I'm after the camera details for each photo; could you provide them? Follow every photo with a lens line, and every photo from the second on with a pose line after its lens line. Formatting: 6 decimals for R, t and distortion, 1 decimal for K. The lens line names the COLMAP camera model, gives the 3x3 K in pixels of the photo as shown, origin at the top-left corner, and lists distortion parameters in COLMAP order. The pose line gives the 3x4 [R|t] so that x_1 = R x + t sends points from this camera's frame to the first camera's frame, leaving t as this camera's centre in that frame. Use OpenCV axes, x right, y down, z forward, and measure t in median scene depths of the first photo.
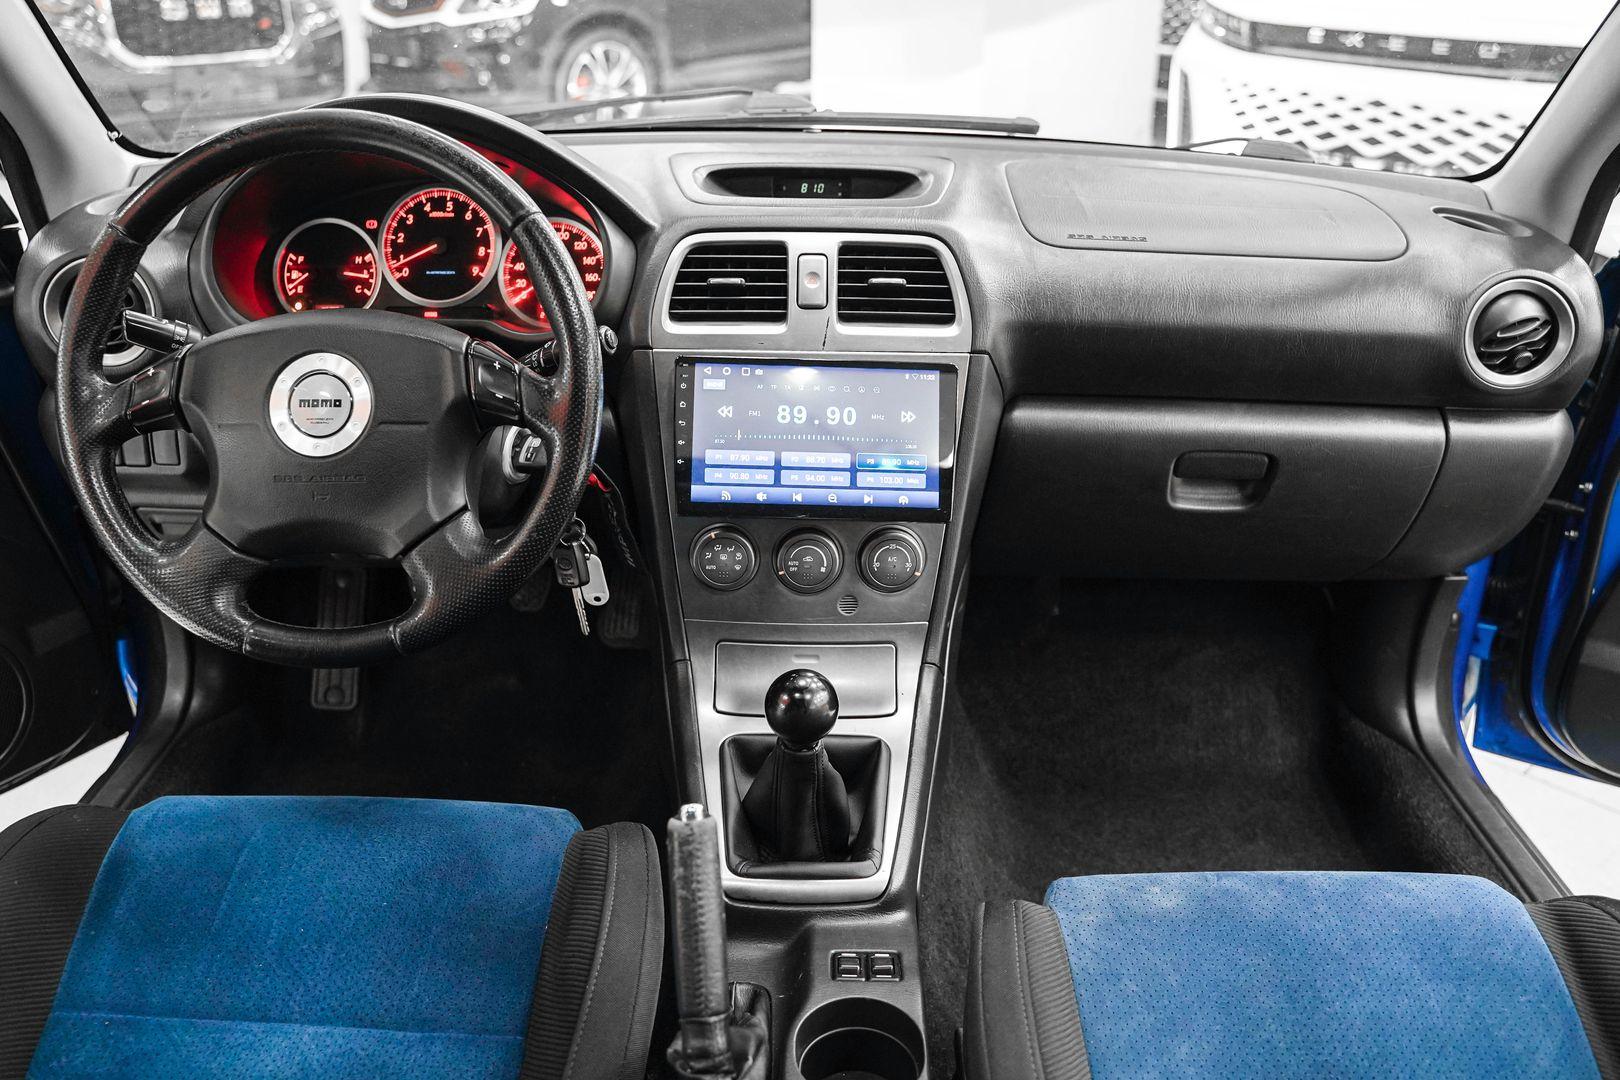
lens RADIAL K [[1342.9, 0, 810.0], [0, 1342.9, 540.0], [0, 0, 1]] dist [-0.082815, 0.049417]
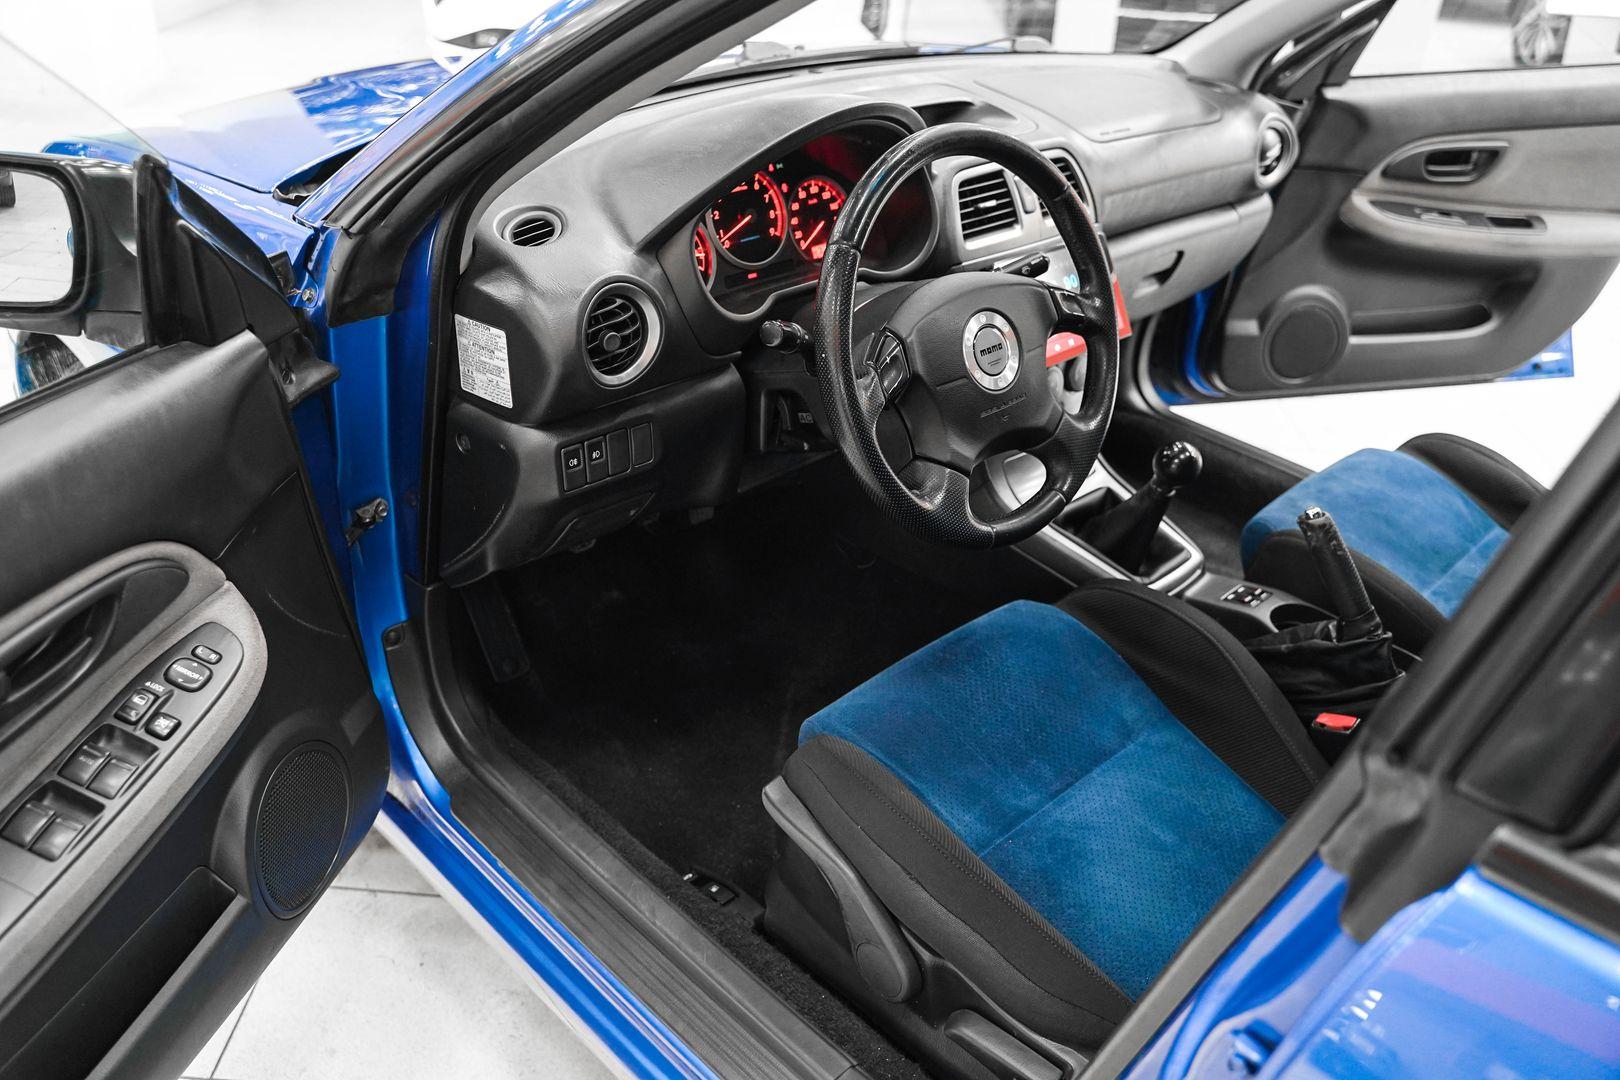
lens RADIAL K [[1342.9, 0, 810.0], [0, 1342.9, 540.0], [0, 0, 1]] dist [-0.082815, 0.049417]
pose [[0.711920, -0.337860, 0.615646, -1.121461], [0.246311, 0.941103, 0.231638, -0.225103], [-0.657647, -0.013267, 0.753209, 0.085041]]
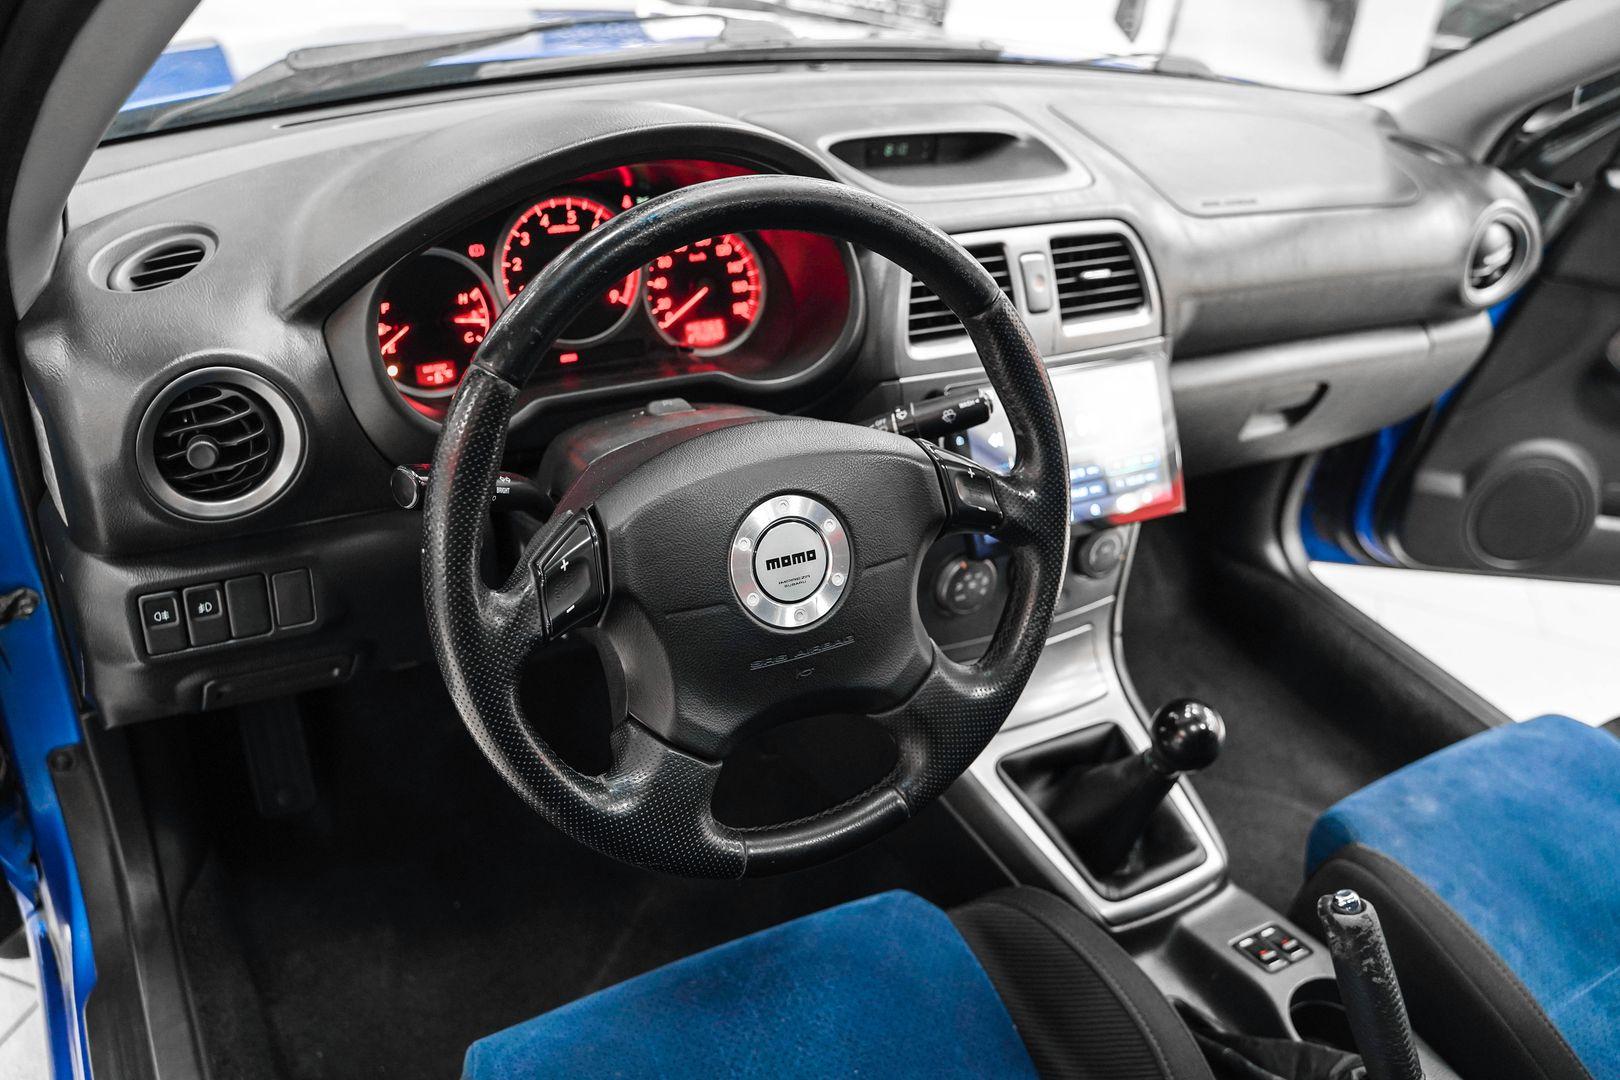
lens RADIAL K [[1342.9, 0, 810.0], [0, 1342.9, 540.0], [0, 0, 1]] dist [-0.082815, 0.049417]
pose [[0.866134, -0.206003, 0.455385, -0.583085], [0.122788, 0.970889, 0.205662, -0.224560], [-0.484495, -0.122215, 0.866215, 0.241743]]
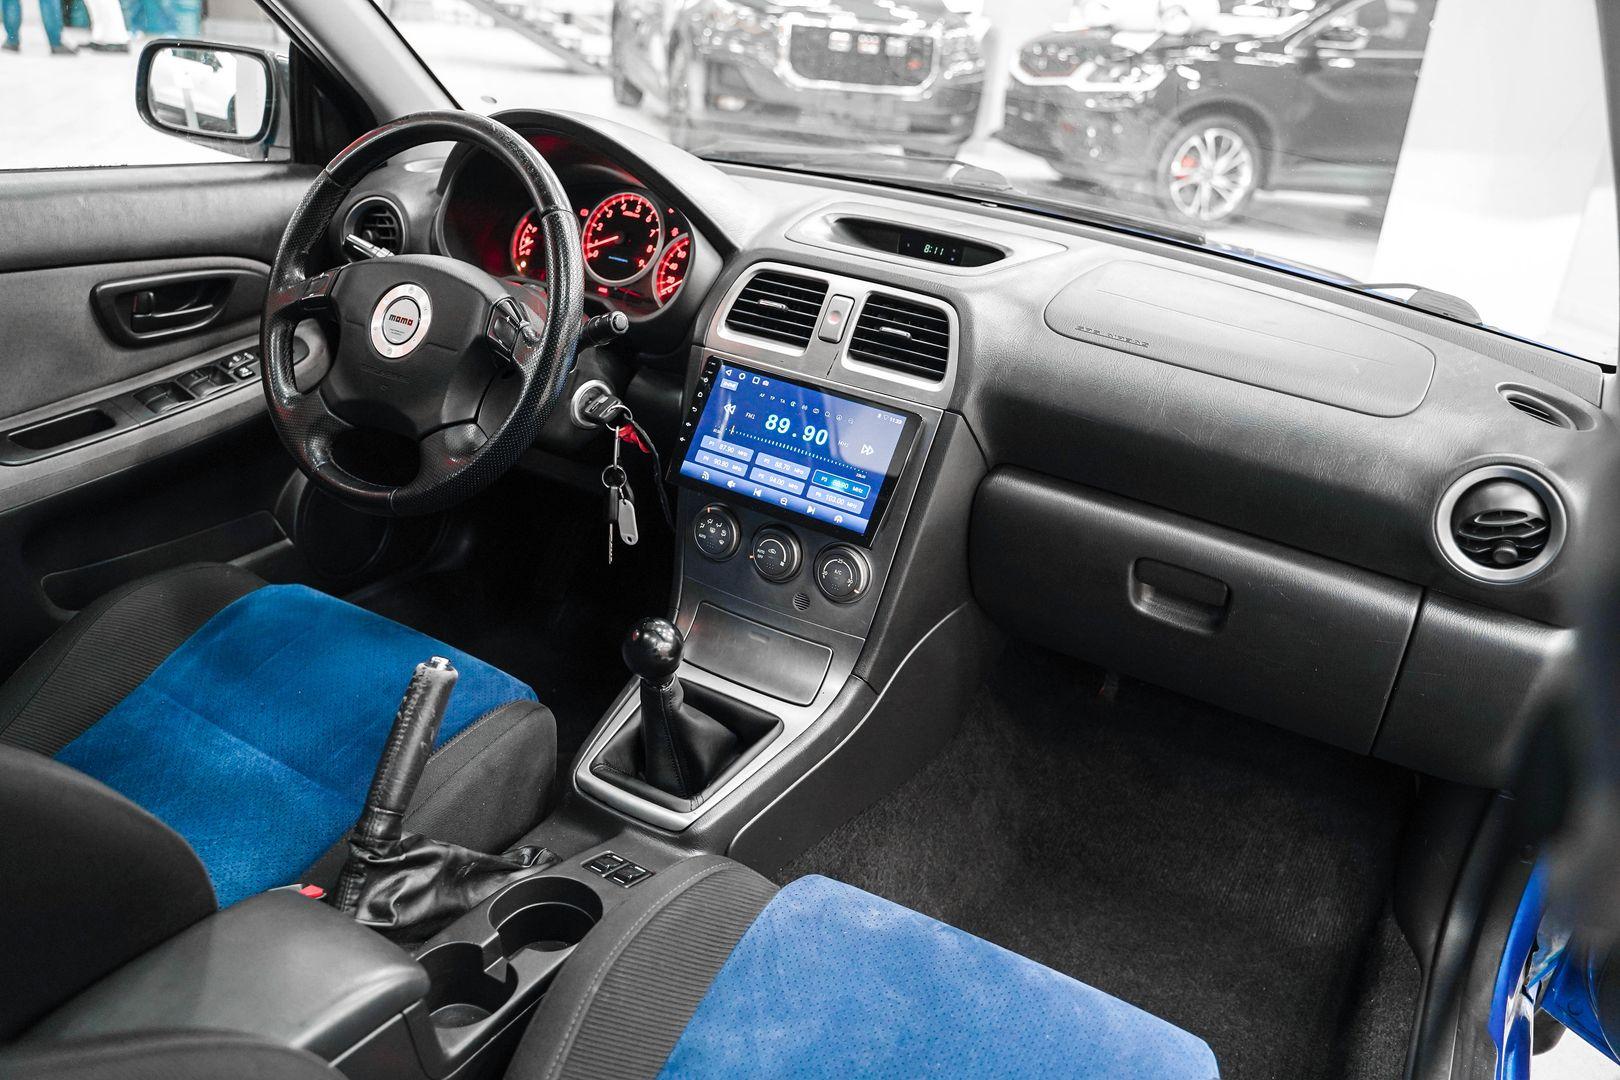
lens RADIAL K [[1318.4, 0, 810.0], [0, 1318.4, 540.0], [0, 0, 1]] dist [-0.073155, 0.002369]
pose [[0.865495, 0.267337, -0.423615, 0.500812], [-0.284974, 0.958271, 0.022515, -0.029546], [0.411957, 0.101233, 0.905562, -0.013310]]
